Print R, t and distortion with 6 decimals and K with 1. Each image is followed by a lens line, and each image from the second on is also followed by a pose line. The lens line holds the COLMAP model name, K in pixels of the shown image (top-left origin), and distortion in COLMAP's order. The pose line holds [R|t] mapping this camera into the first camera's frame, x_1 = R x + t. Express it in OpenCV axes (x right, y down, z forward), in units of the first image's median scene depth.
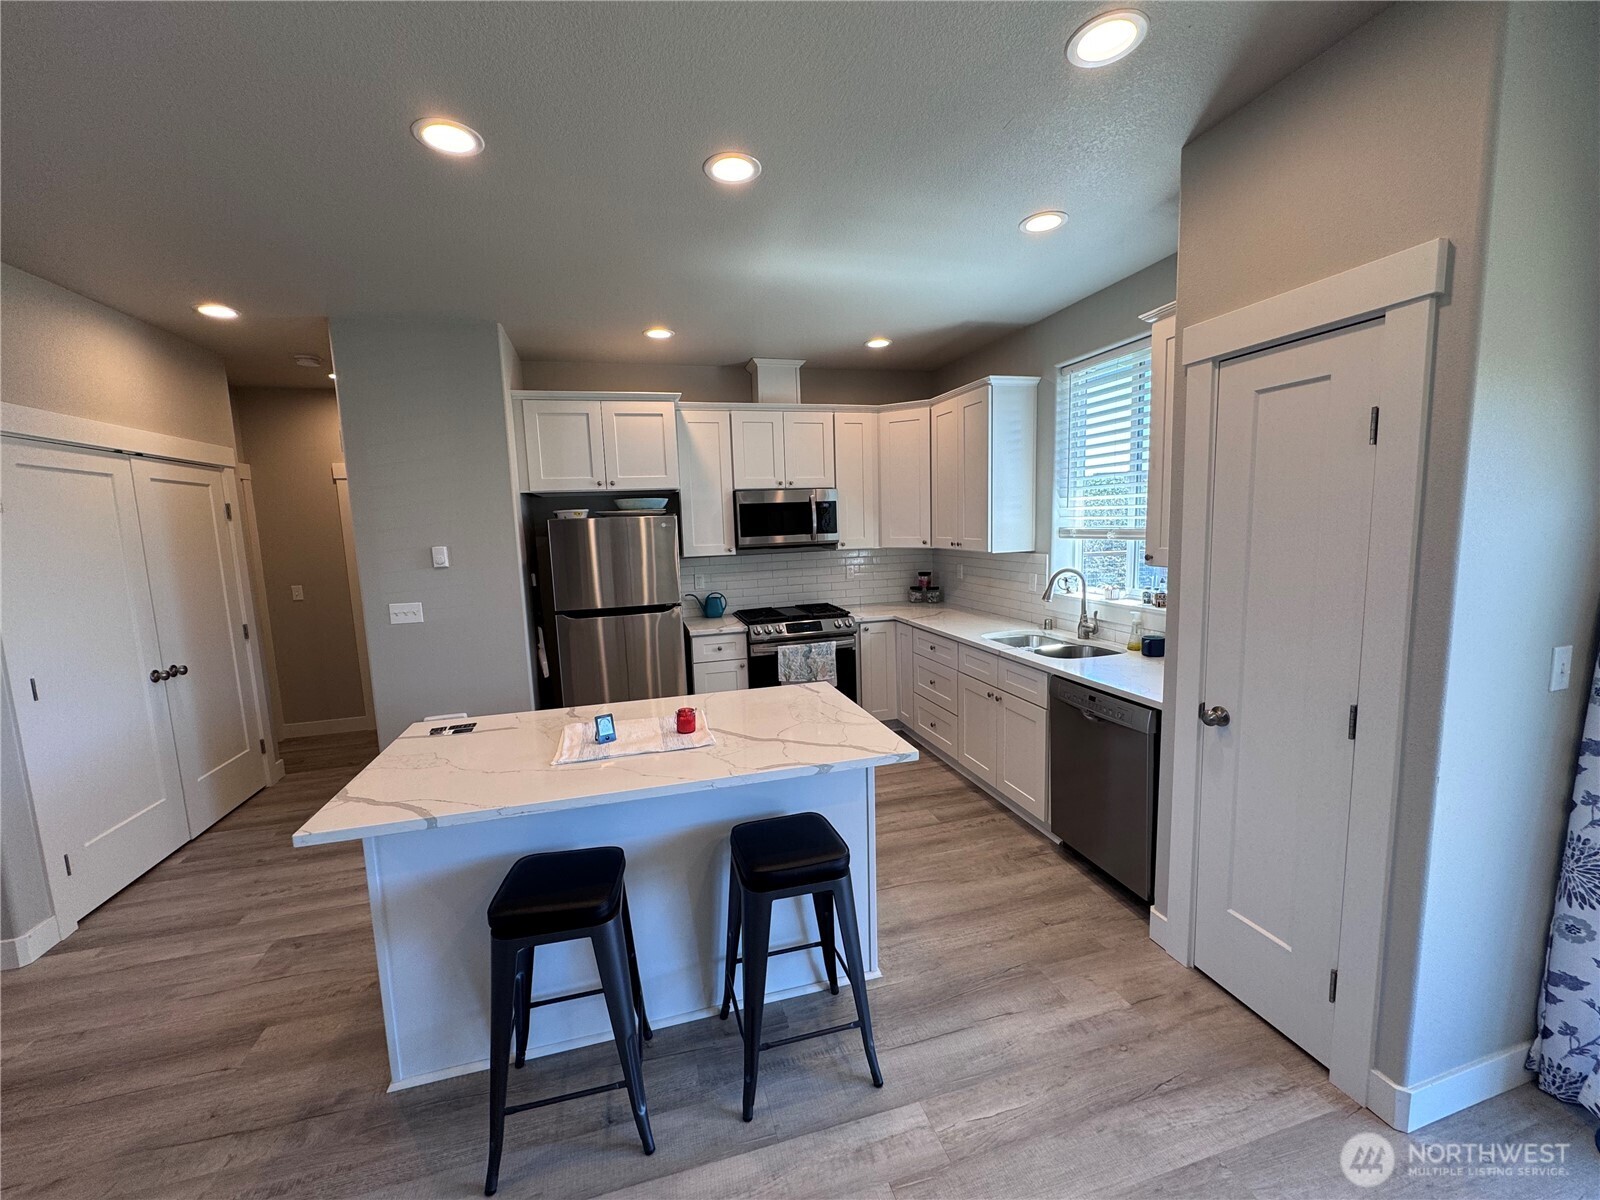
lens RADIAL K [[635.7, 0, 800.0], [0, 635.7, 600.0], [0, 0, 1]] dist [-0.000937, 0.000196]
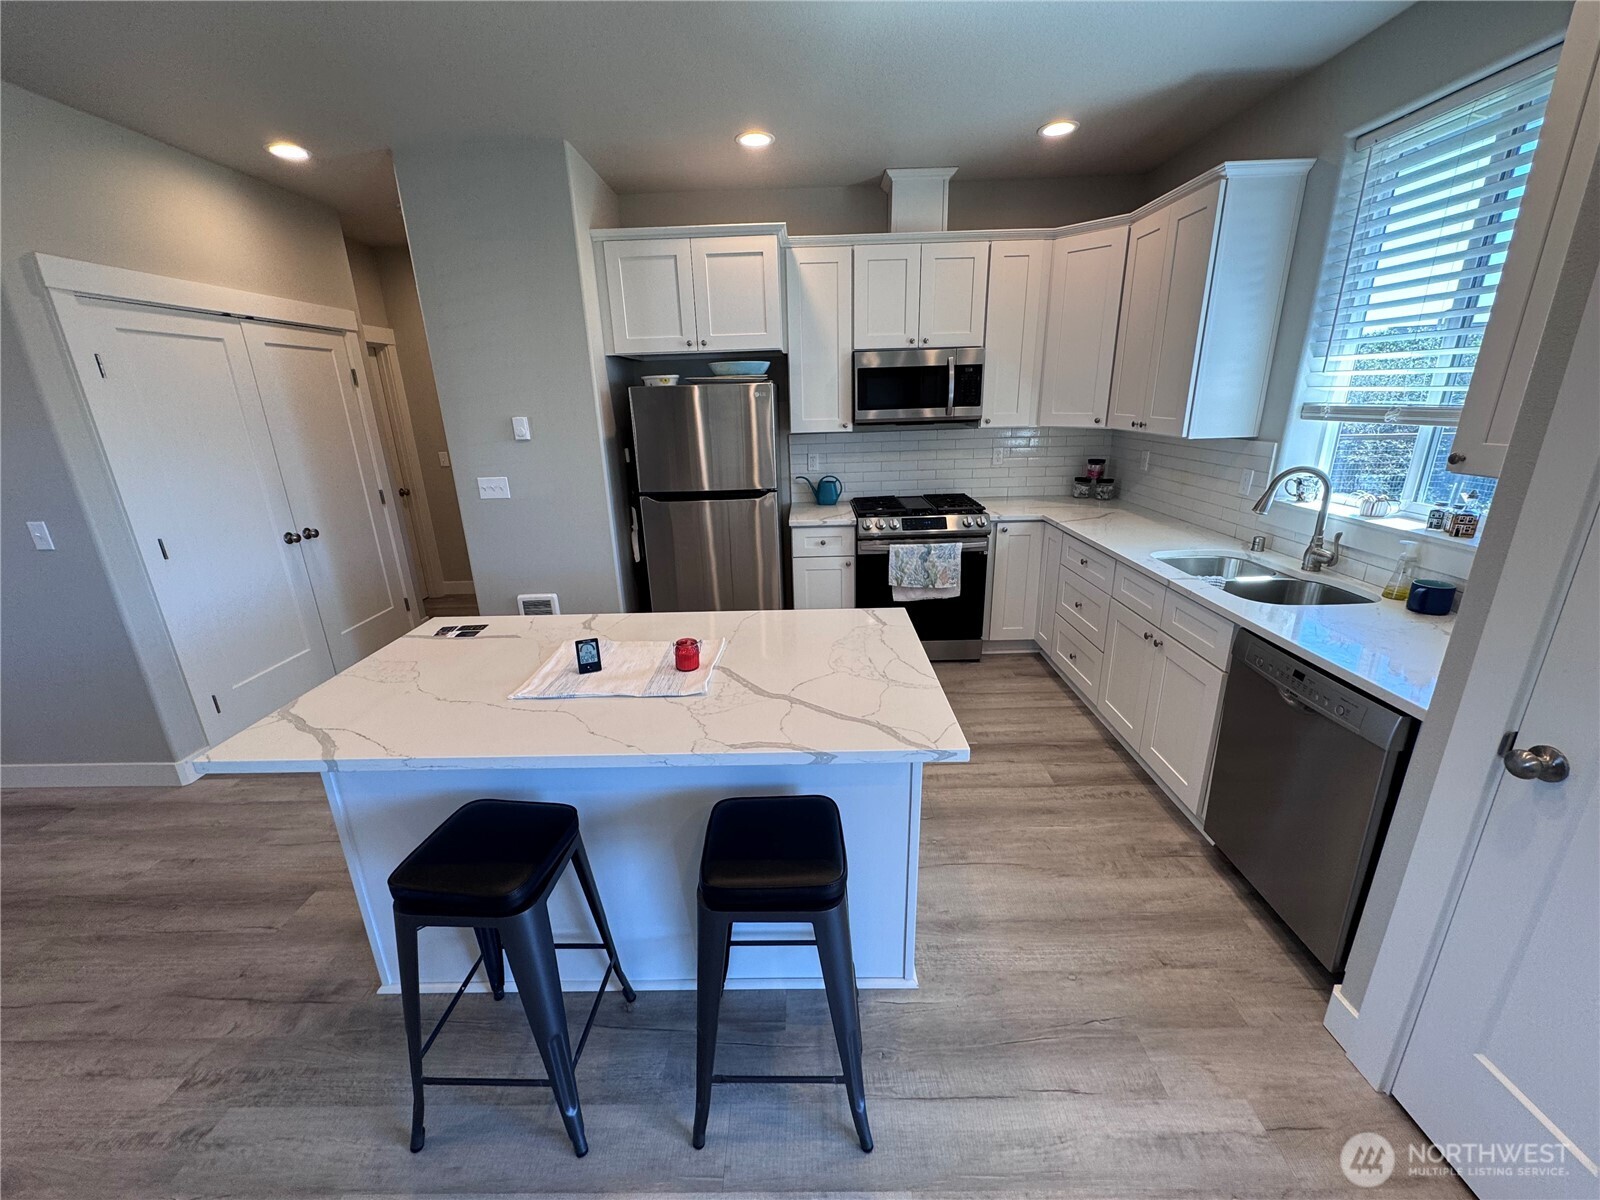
lens RADIAL K [[635.7, 0, 800.0], [0, 635.7, 600.0], [0, 0, 1]] dist [-0.000937, 0.000196]
pose [[0.960673, 0.092664, -0.261766, 0.092593], [-0.039554, 0.978730, 0.201305, -0.024591], [0.274852, -0.183034, 0.943904, 0.180804]]
